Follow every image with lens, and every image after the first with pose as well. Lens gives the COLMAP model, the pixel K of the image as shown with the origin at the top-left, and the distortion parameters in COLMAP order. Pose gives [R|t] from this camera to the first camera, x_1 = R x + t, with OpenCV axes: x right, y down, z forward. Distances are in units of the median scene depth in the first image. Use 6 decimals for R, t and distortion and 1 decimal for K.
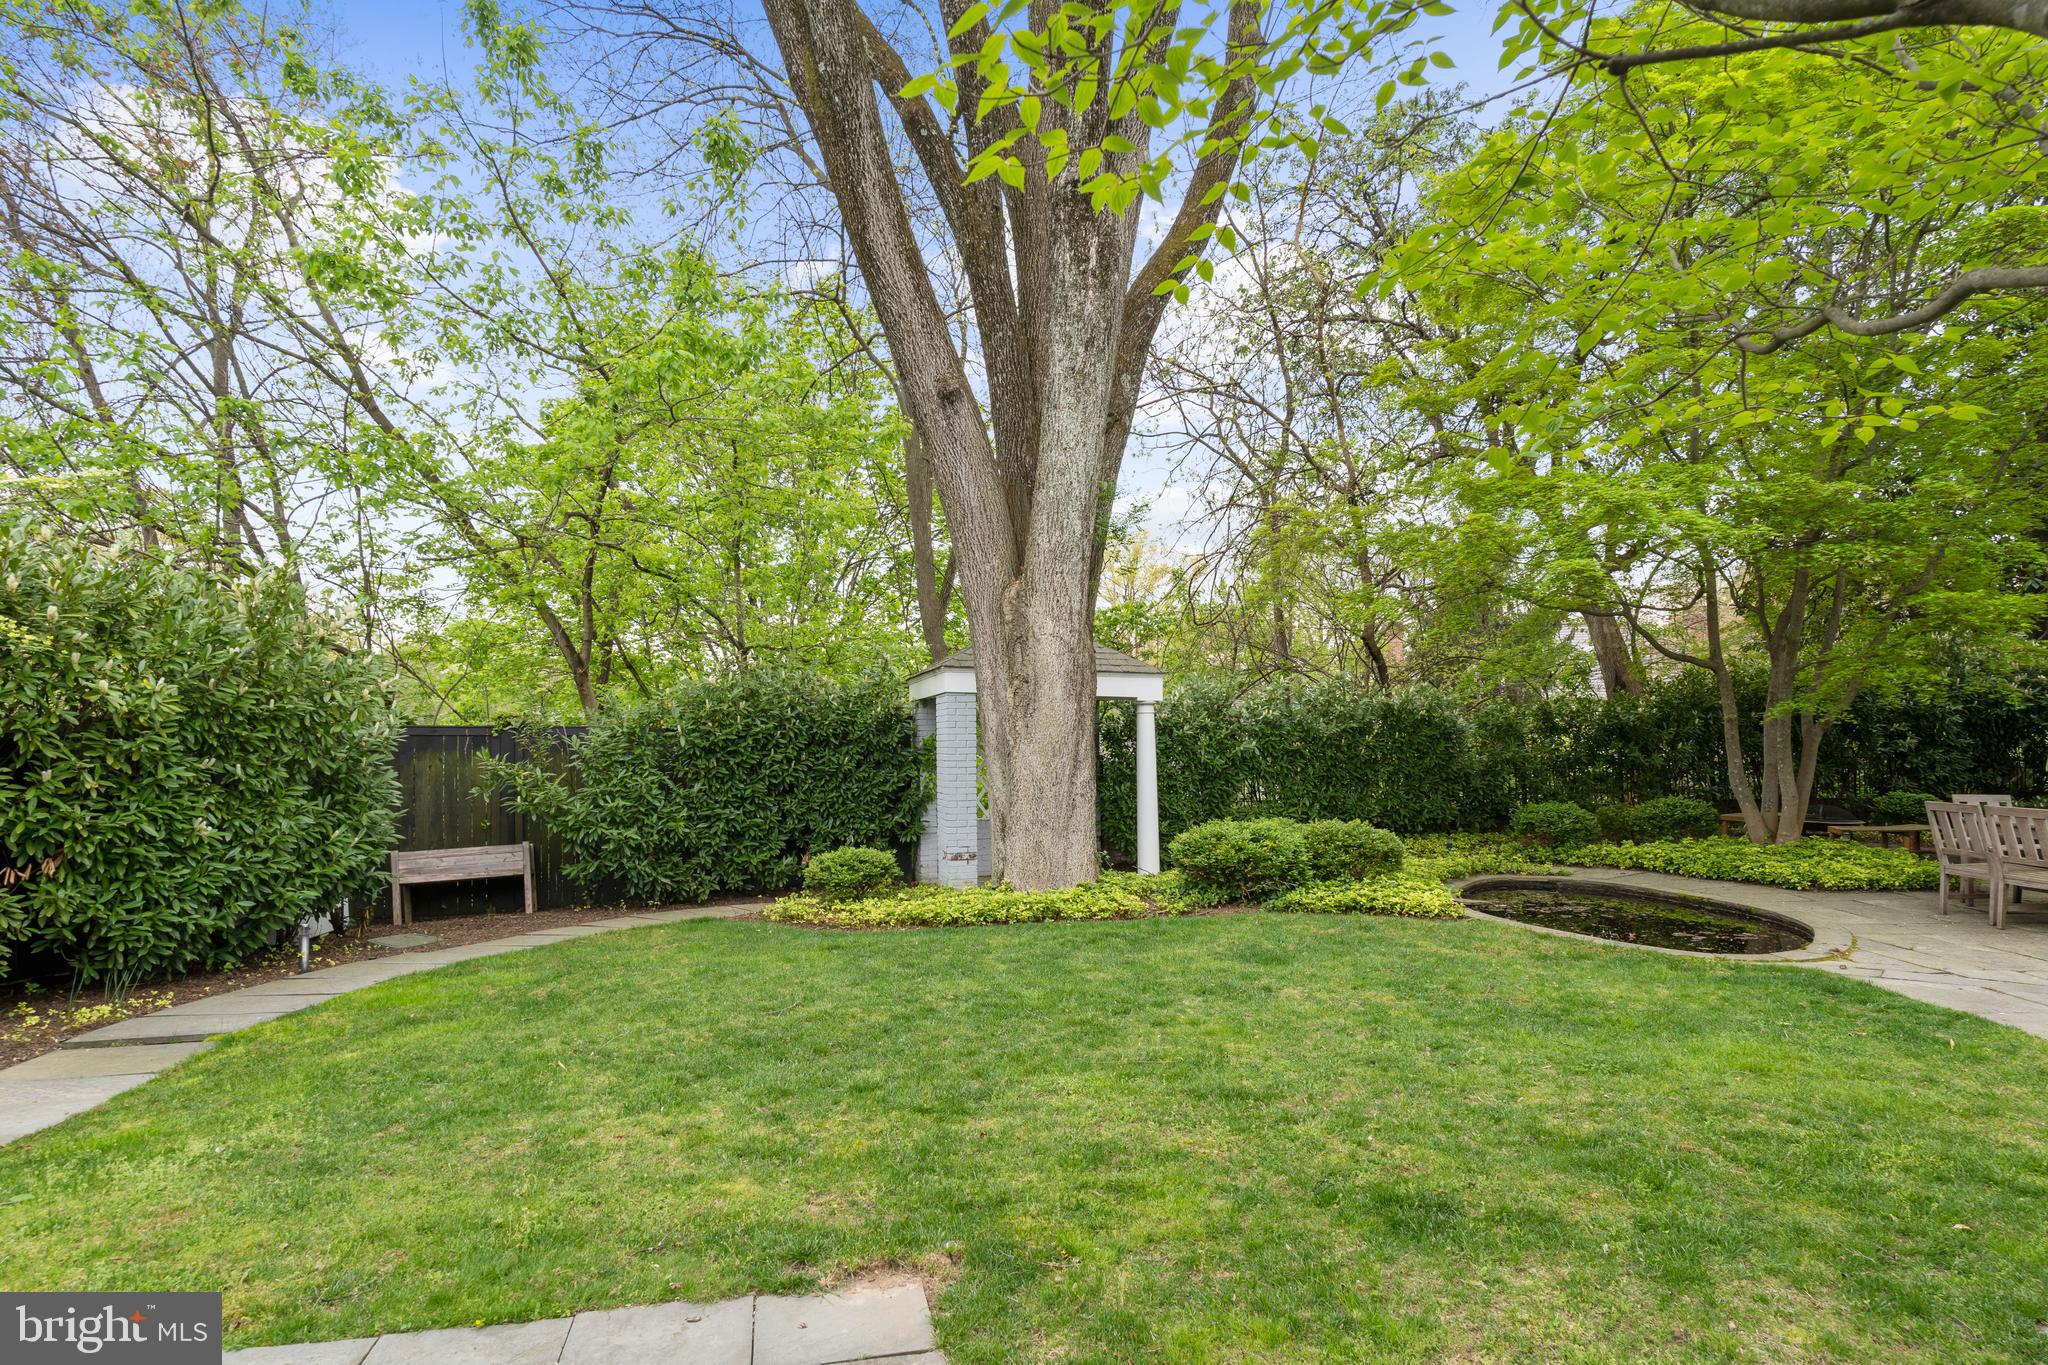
lens RADIAL K [[1099.4, 0, 1024.0], [0, 1099.4, 682.5], [0, 0, 1]] dist [0.000543, 0.001062]
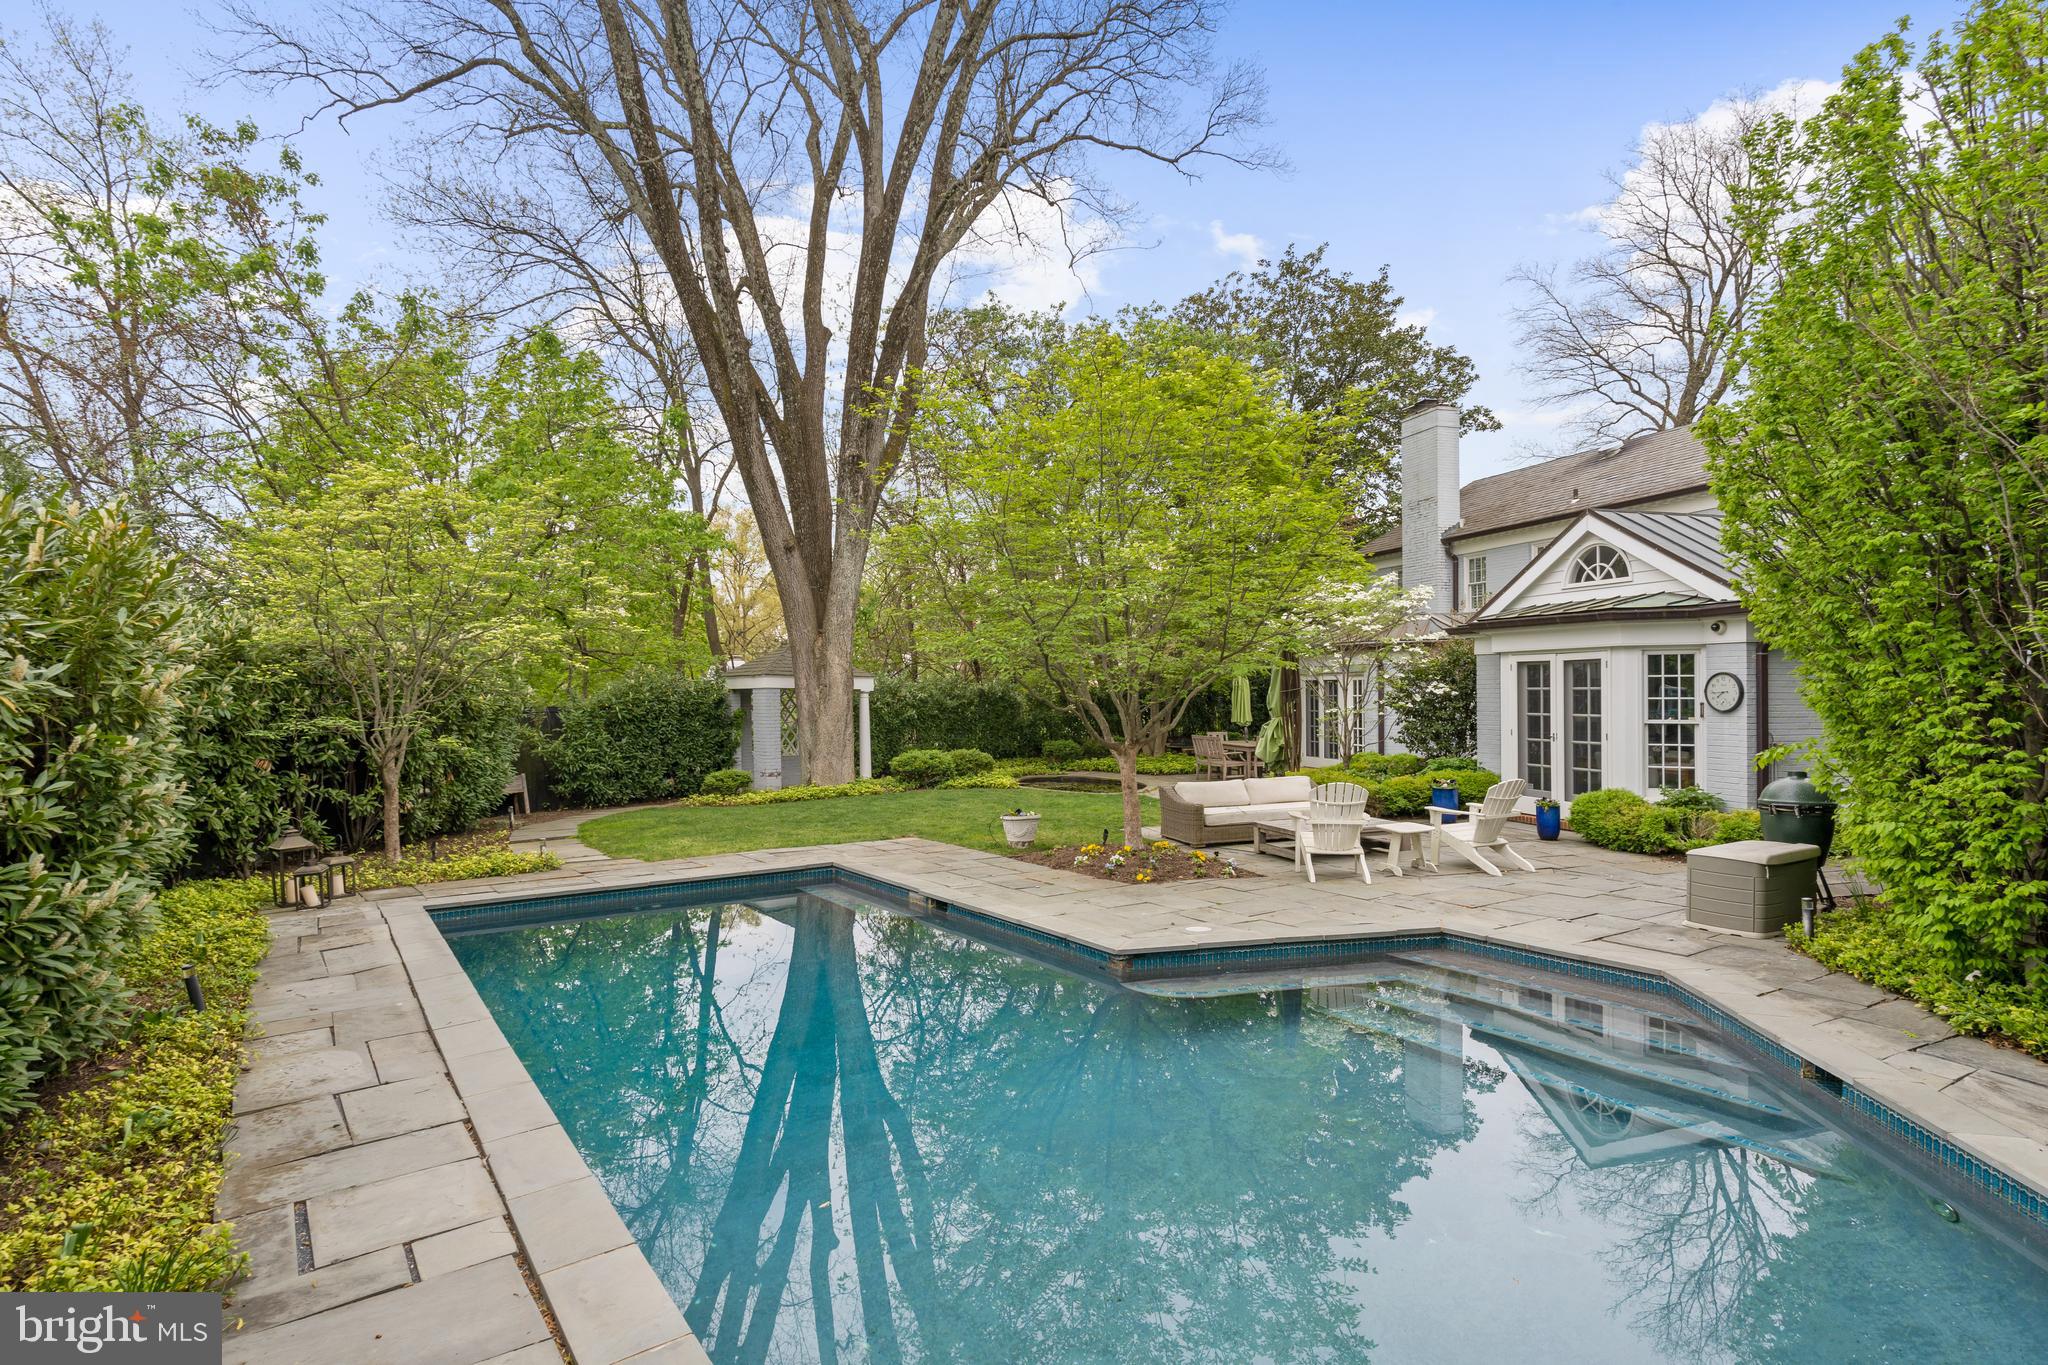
lens RADIAL K [[1099.4, 0, 1024.0], [0, 1099.4, 682.5], [0, 0, 1]] dist [0.000543, 0.001062]
pose [[0.926637, -0.000208, 0.375958, -0.368267], [-0.015474, 0.999131, 0.038691, -0.079453], [-0.375639, -0.041670, 0.925829, -0.907124]]
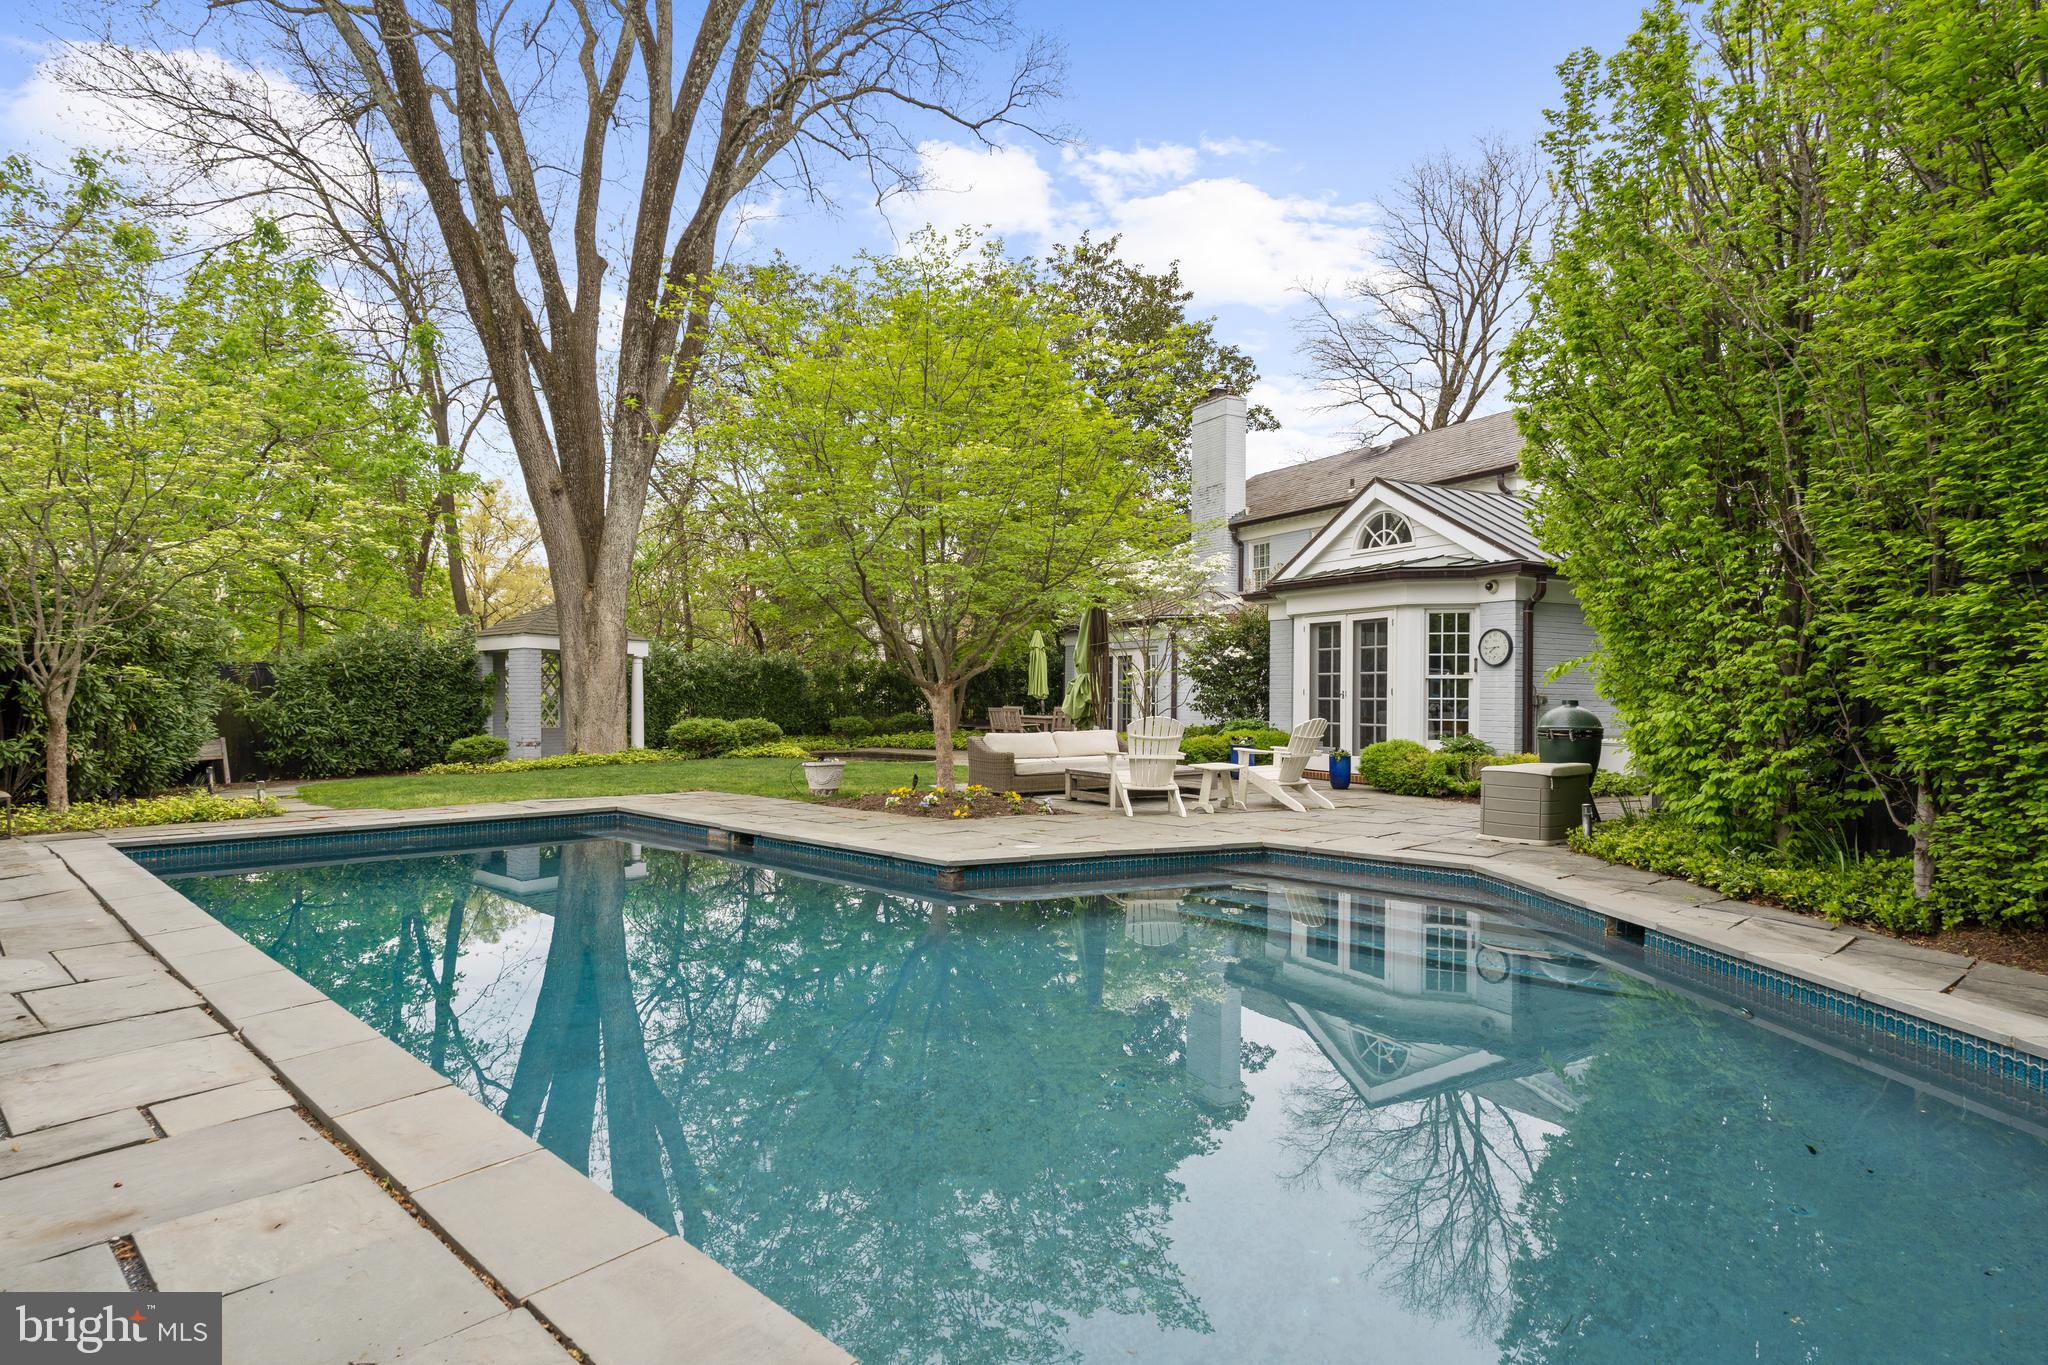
lens RADIAL K [[1128.2, 0, 1024.6], [0, 1128.2, 685.7], [0, 0, 1]] dist [0.000119, 0.001049]
pose [[0.832809, 0.014928, 0.553359, -0.390486], [-0.037920, 0.998827, 0.030125, -0.014148], [-0.552260, -0.046071, 0.832398, -0.878655]]
